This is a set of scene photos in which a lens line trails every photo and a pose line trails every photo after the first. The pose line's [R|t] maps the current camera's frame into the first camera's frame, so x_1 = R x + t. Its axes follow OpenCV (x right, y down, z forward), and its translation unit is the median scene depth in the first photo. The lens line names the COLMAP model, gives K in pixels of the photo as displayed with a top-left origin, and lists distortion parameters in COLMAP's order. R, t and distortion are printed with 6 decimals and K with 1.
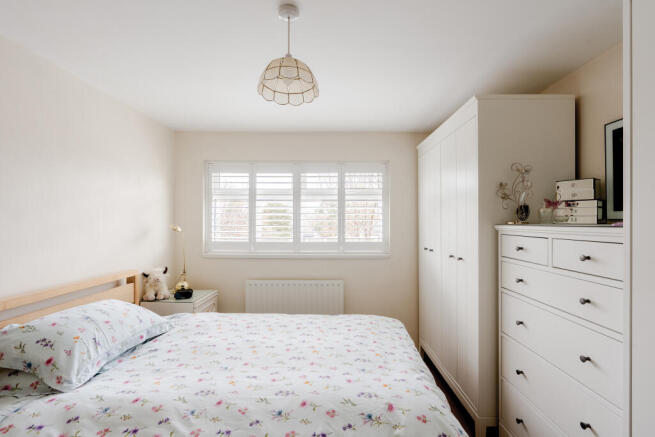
lens RADIAL K [[286.1, 0, 323.2], [0, 286.1, 222.2], [0, 0, 1]] dist [-0.003751, 0.000313]
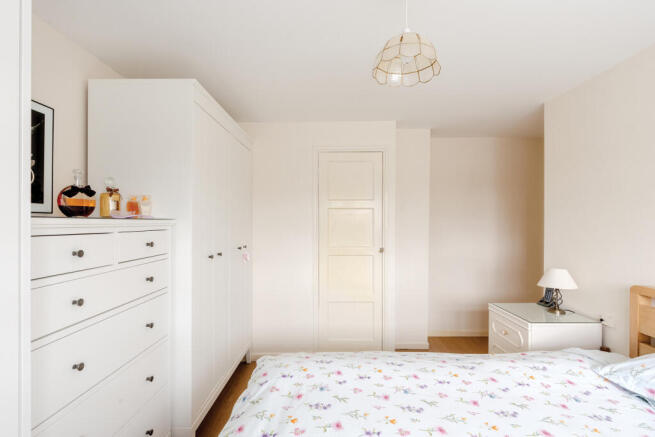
lens RADIAL K [[286.1, 0, 326.8], [0, 286.1, 219.0], [0, 0, 1]] dist [-0.003751, 0.000313]
pose [[-0.999668, -0.003353, -0.025554, 0.100358], [-0.003308, 0.999993, -0.001795, 0.008878], [0.025560, -0.001710, -0.999672, 1.243277]]
